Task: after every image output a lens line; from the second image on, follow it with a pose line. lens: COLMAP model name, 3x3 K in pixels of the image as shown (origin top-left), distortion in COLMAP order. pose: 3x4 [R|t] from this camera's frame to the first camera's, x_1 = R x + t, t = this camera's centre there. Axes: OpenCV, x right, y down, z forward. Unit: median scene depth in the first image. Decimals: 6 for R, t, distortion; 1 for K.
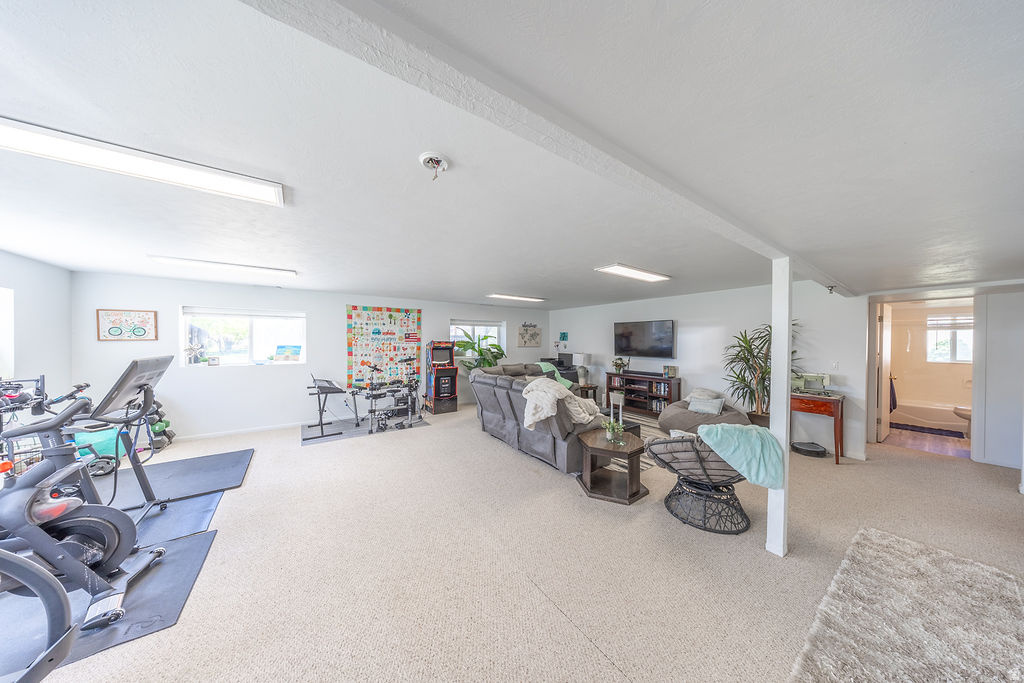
lens RADIAL K [[296.2, 0, 512.6], [0, 296.2, 343.0], [0, 0, 1]] dist [-0.003578, 0.000020]
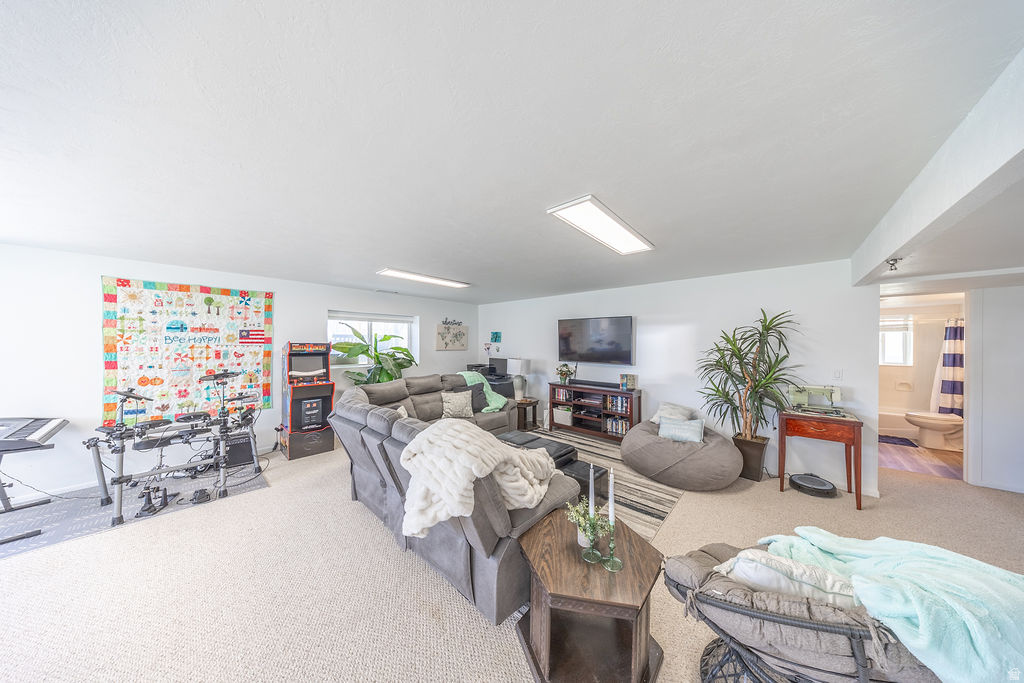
lens RADIAL K [[296.2, 0, 512.6], [0, 296.2, 343.0], [0, 0, 1]] dist [-0.003578, 0.000020]
pose [[0.975400, 0.001254, 0.220440, 0.055449], [0.000156, 0.999980, -0.006381, -0.001493], [-0.220443, 0.006258, 0.975380, 0.287403]]
